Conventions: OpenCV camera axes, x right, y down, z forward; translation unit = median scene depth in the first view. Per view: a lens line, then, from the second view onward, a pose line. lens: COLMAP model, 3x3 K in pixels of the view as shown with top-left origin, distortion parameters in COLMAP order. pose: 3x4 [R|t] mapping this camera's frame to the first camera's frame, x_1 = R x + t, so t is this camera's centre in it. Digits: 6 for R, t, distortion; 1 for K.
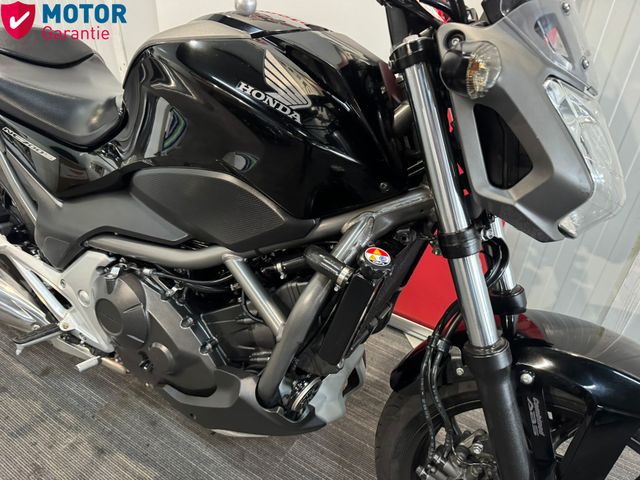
lens RADIAL K [[456.4, 0, 314.0], [0, 456.4, 241.6], [0, 0, 1]] dist [0.034320, -0.046189]
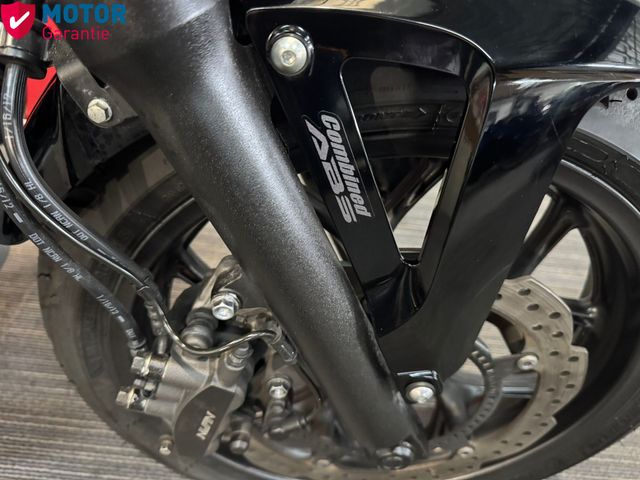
lens RADIAL K [[456.4, 0, 320.0], [0, 456.4, 240.5], [0, 0, 1]] dist [0.034320, -0.046189]
pose [[0.874326, -0.333290, 0.352806, 0.318847], [0.206307, 0.913205, 0.351418, 0.293351], [-0.439308, -0.234468, 0.867199, 0.670740]]
